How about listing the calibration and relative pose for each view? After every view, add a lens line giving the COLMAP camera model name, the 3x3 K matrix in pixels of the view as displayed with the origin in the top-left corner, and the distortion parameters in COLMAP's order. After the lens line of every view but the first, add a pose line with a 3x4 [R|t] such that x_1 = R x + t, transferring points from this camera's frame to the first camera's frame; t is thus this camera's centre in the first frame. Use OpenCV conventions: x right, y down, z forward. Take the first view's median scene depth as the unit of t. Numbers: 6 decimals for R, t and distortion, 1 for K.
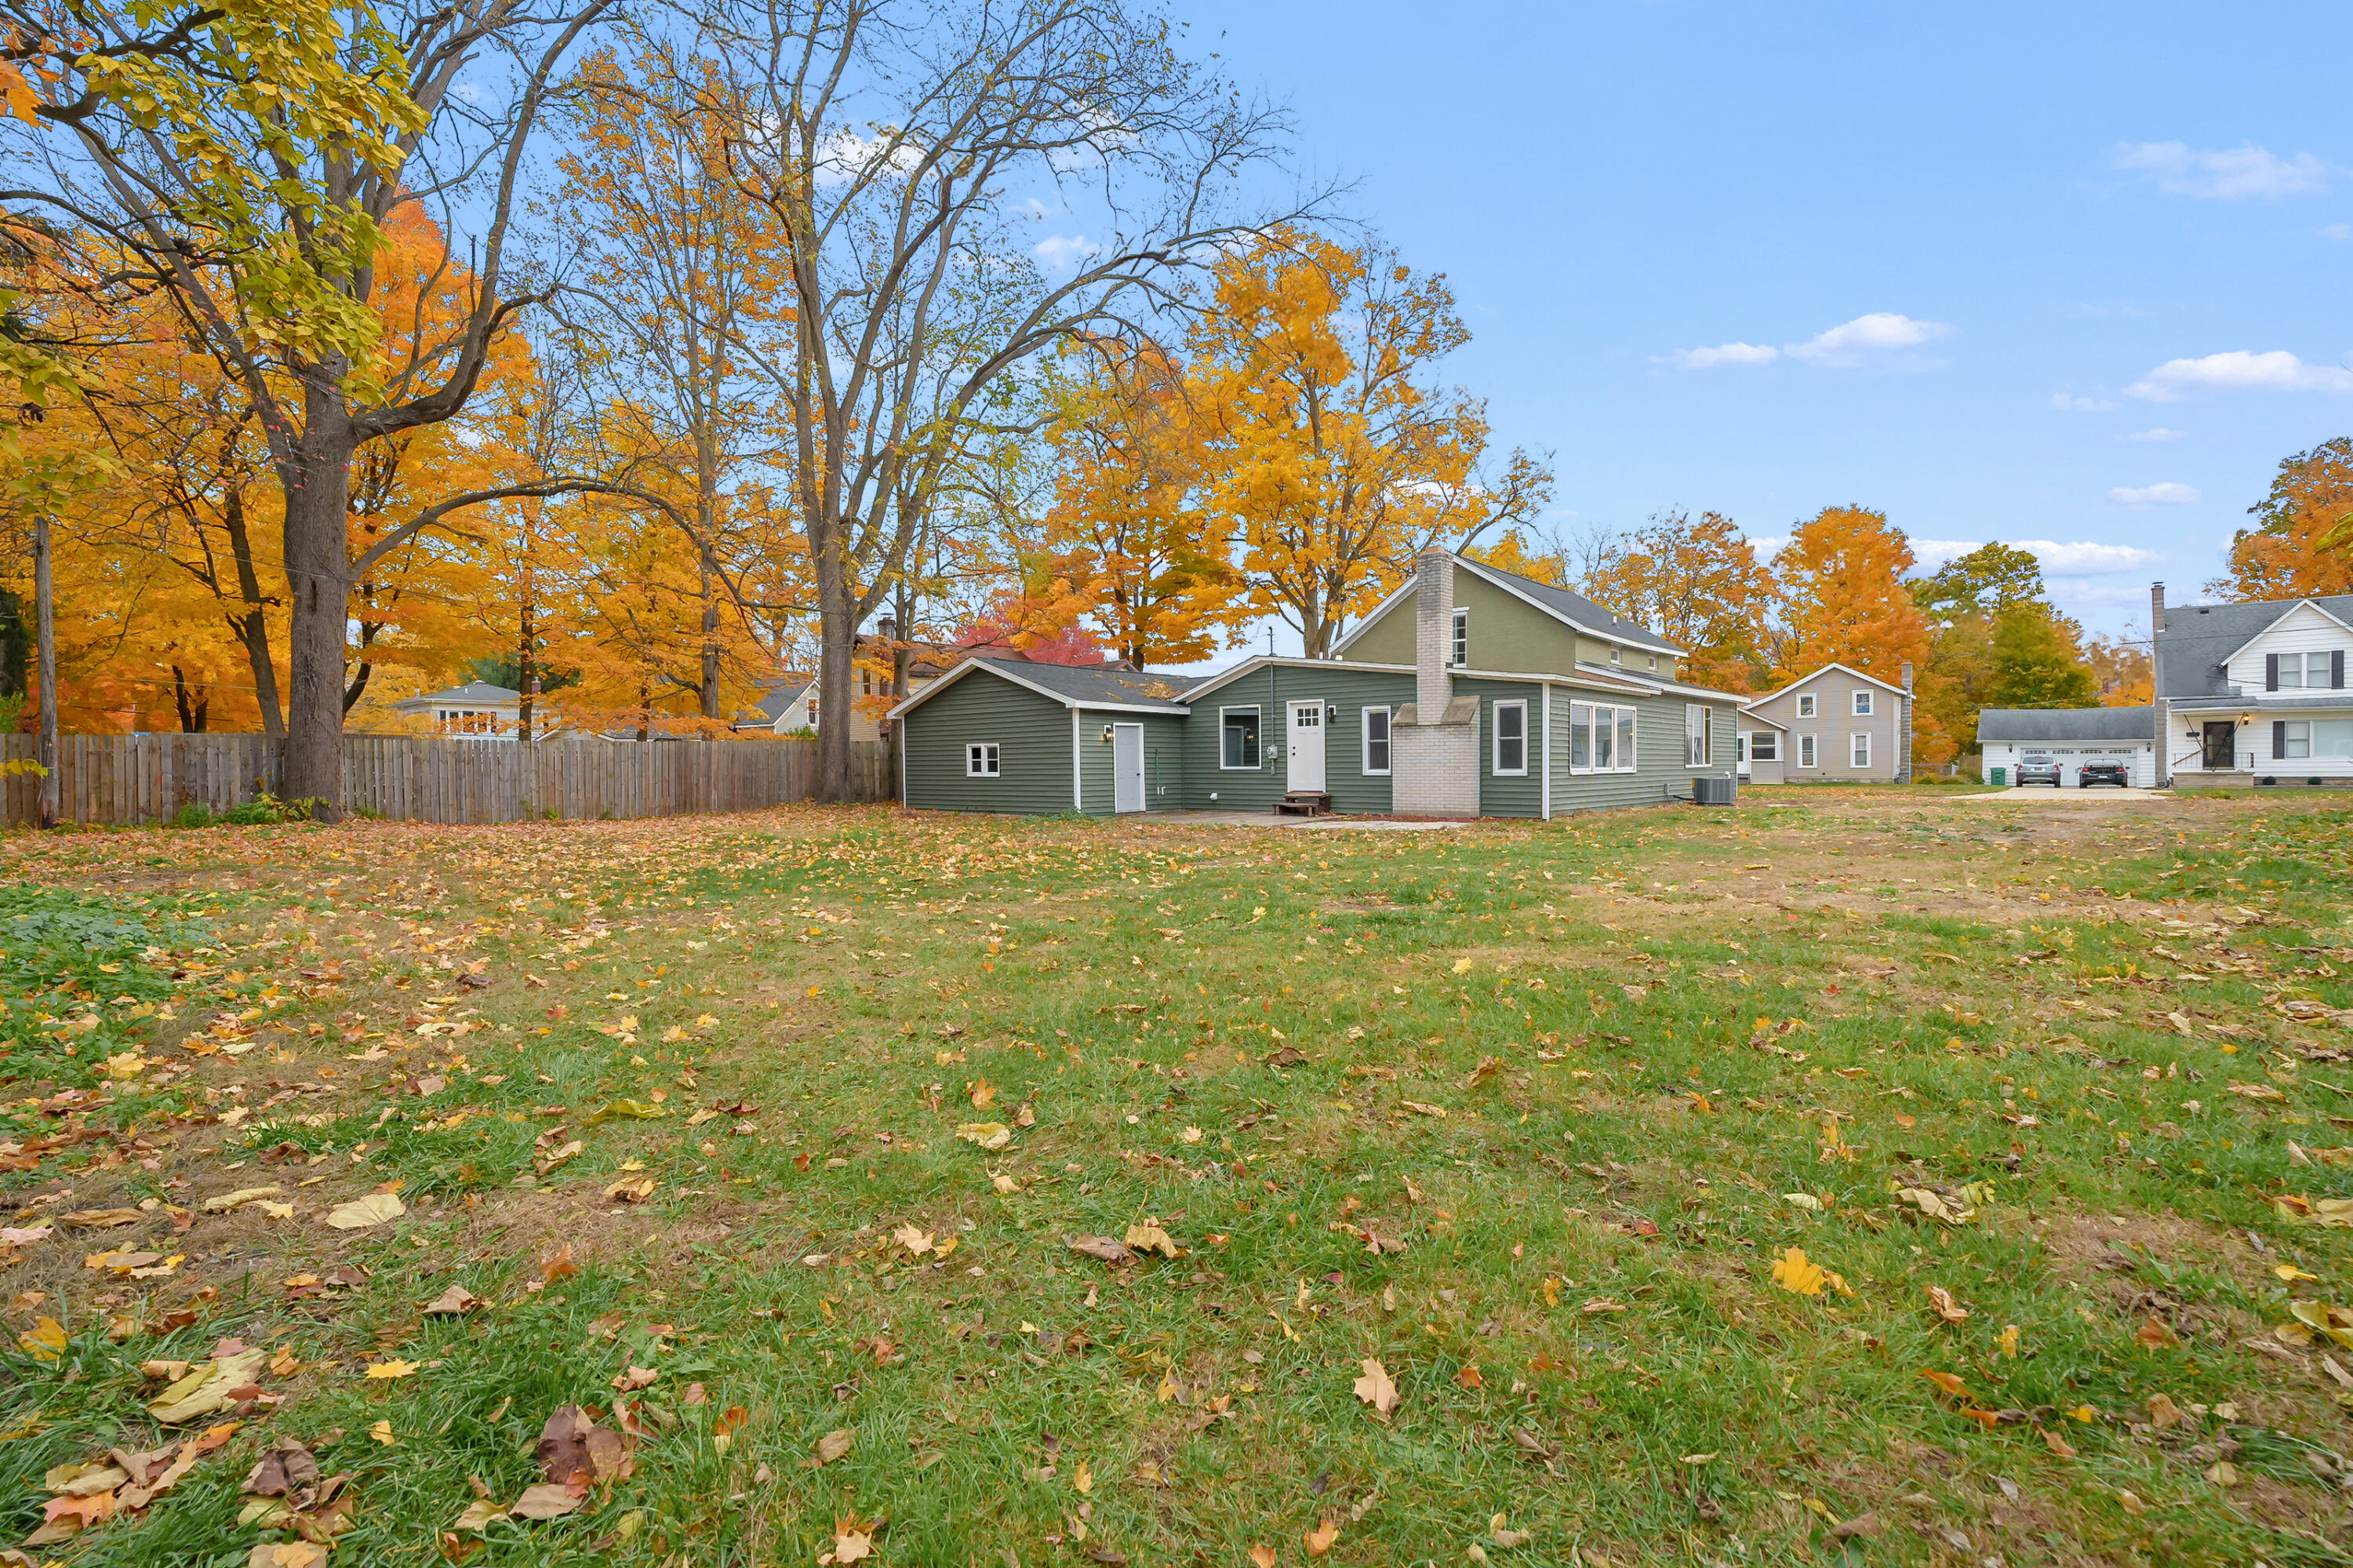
lens RADIAL K [[1067.7, 0, 1176.5], [0, 1067.7, 784.0], [0, 0, 1]] dist [0.000125, -0.000002]
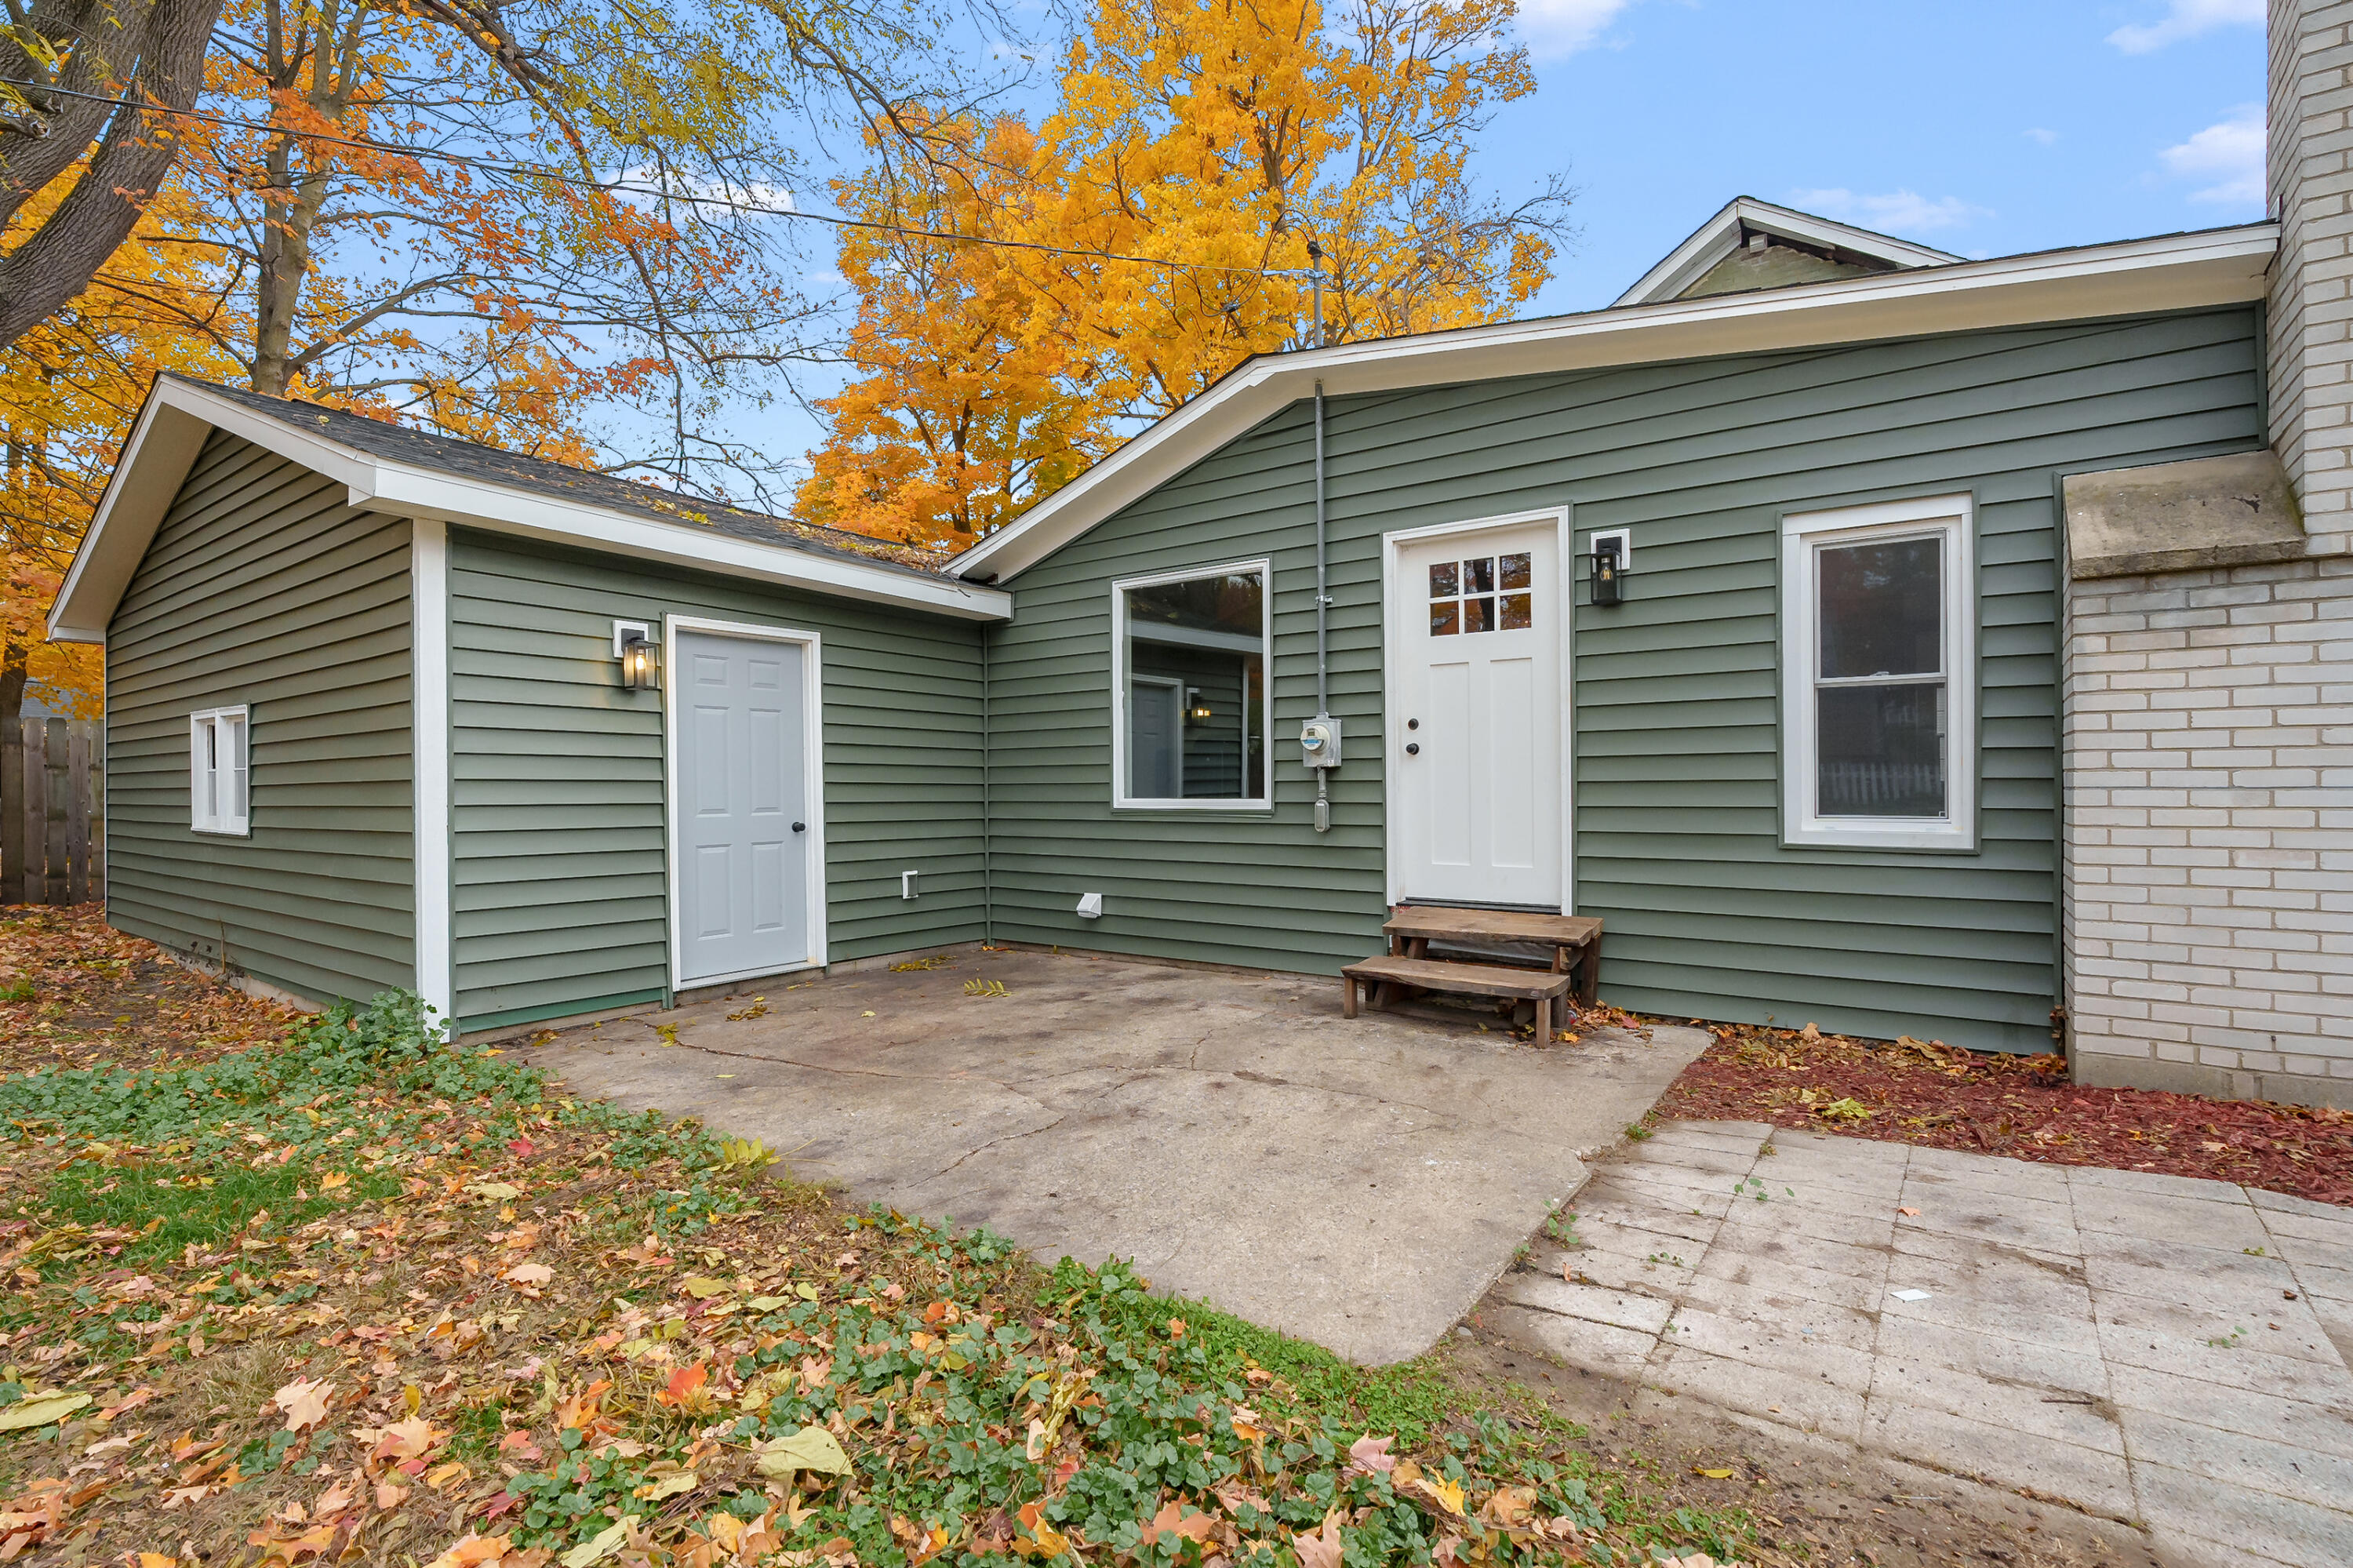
lens RADIAL K [[1069.1, 0, 1176.5], [0, 1069.1, 784.0], [0, 0, 1]] dist [0.000025, -0.000008]
pose [[0.995495, 0.004942, 0.094687, 0.032620], [-0.002599, 0.999688, -0.024849, -0.013854], [-0.094780, 0.024491, 0.995197, 0.758960]]
